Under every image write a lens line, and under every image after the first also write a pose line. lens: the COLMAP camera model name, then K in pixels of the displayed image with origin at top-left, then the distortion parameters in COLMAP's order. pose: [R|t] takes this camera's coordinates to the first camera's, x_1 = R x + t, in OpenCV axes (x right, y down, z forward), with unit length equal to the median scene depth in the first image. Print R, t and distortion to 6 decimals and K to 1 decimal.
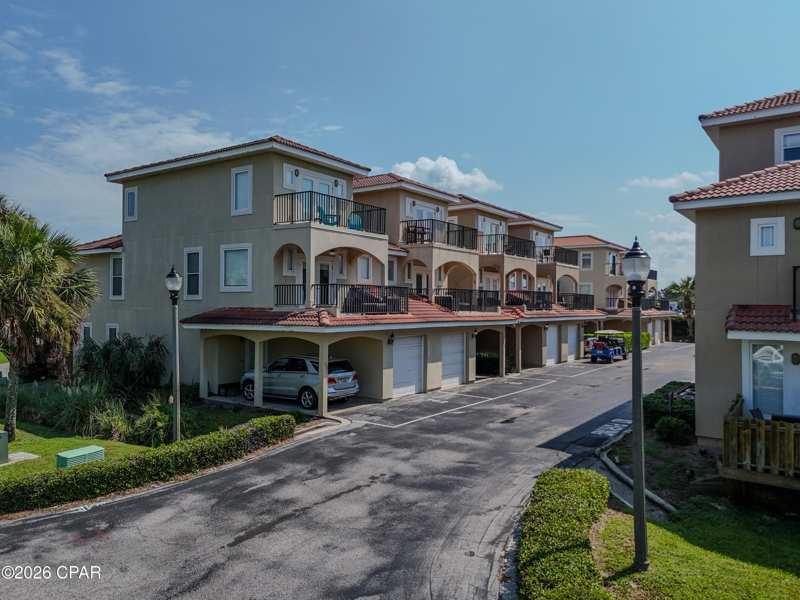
lens RADIAL K [[591.5, 0, 400.0], [0, 591.5, 300.0], [0, 0, 1]] dist [0.034821, -0.004315]
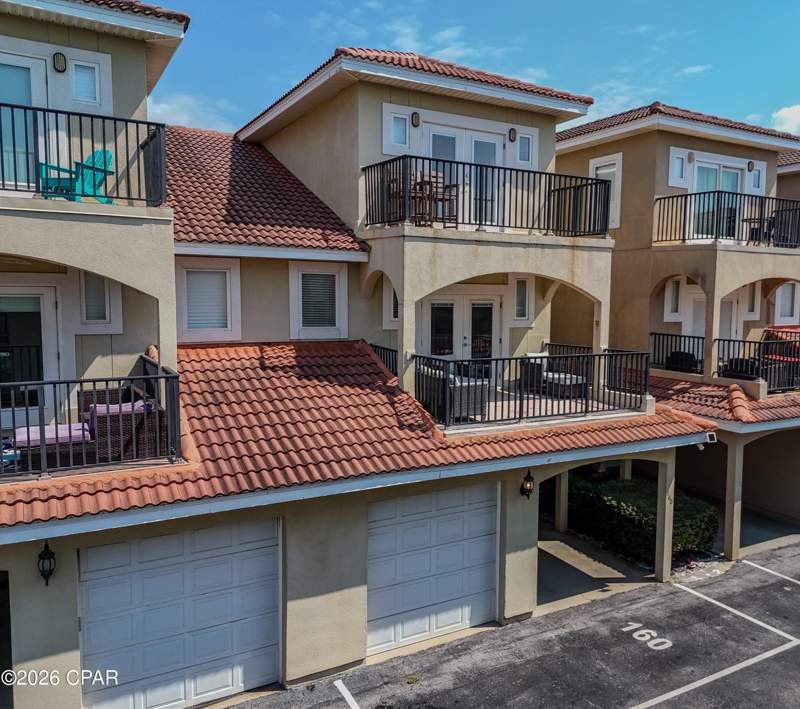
lens RADIAL K [[702.9, 0, 475.7], [0, 702.9, 354.0], [0, 0, 1]] dist [0.062098, -0.068395]
pose [[0.921268, 0.040838, -0.386777, 0.237560], [-0.004759, 0.995581, 0.093785, -0.054453], [0.388898, -0.084561, 0.917392, 0.572879]]
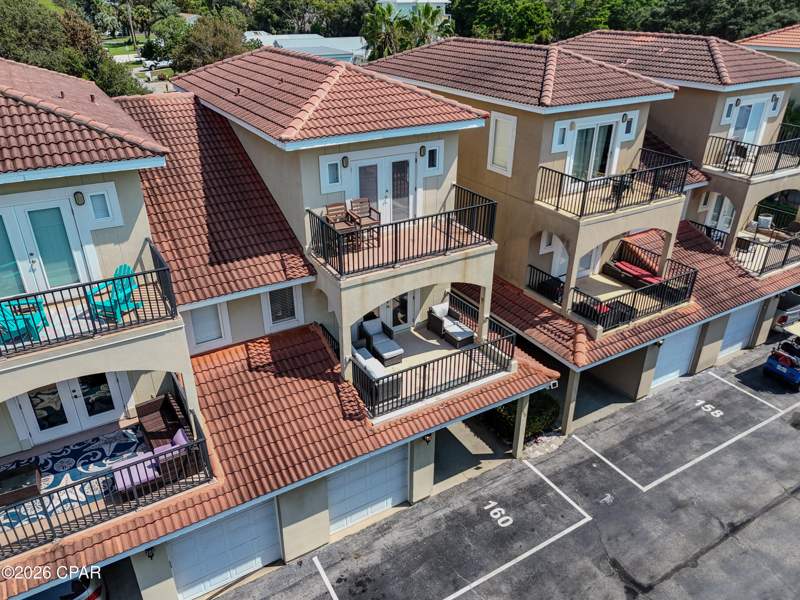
lens RADIAL K [[591.5, 0, 400.0], [0, 591.5, 300.0], [0, 0, 1]] dist [0.034821, -0.004315]
pose [[0.915732, 0.181475, -0.358472, 0.255739], [0.005985, 0.885927, 0.463786, -0.283027], [0.401746, -0.426849, 0.810185, 0.563334]]
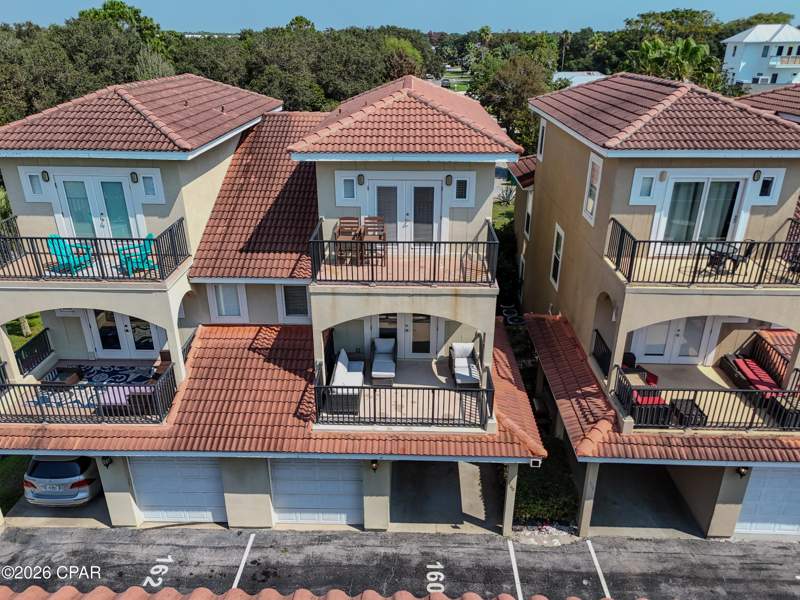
lens RADIAL K [[591.5, 0, 400.0], [0, 591.5, 300.0], [0, 0, 1]] dist [0.034821, -0.004315]
pose [[0.555980, 0.331473, -0.762242, 0.458142], [0.010816, 0.914079, 0.405391, -0.269780], [0.831125, -0.233634, 0.504624, 0.731570]]
